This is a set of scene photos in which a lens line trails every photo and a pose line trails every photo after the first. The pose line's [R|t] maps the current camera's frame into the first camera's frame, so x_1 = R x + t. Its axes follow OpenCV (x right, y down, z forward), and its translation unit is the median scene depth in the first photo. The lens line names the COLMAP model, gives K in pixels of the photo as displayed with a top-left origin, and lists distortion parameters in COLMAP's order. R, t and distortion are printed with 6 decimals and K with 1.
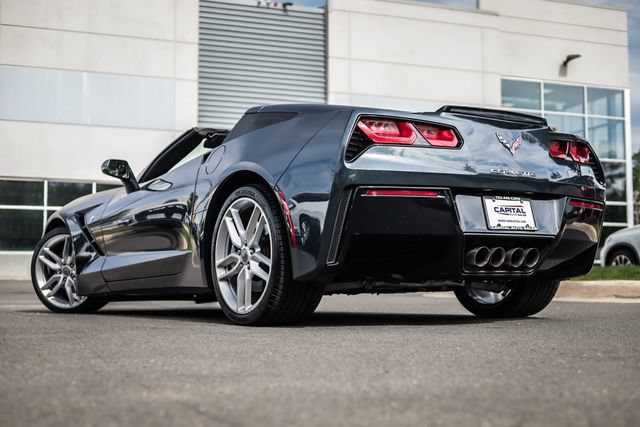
lens RADIAL K [[920.6, 0, 320.0], [0, 920.6, 213.5], [0, 0, 1]] dist [0.025097, 0.028784]
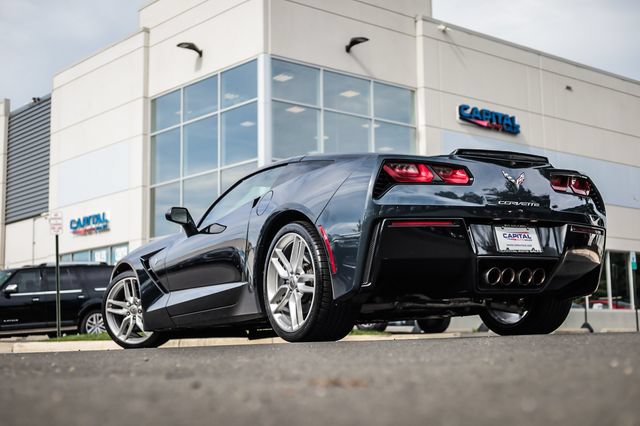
lens RADIAL K [[947.7, 0, 320.0], [0, 947.7, 213.0], [0, 0, 1]] dist [-0.017905, -0.035440]
pose [[0.998217, -0.033554, -0.049361, 0.015849], [0.030712, 0.997888, -0.057236, 0.026776], [0.051177, 0.055618, 0.997140, -0.202954]]
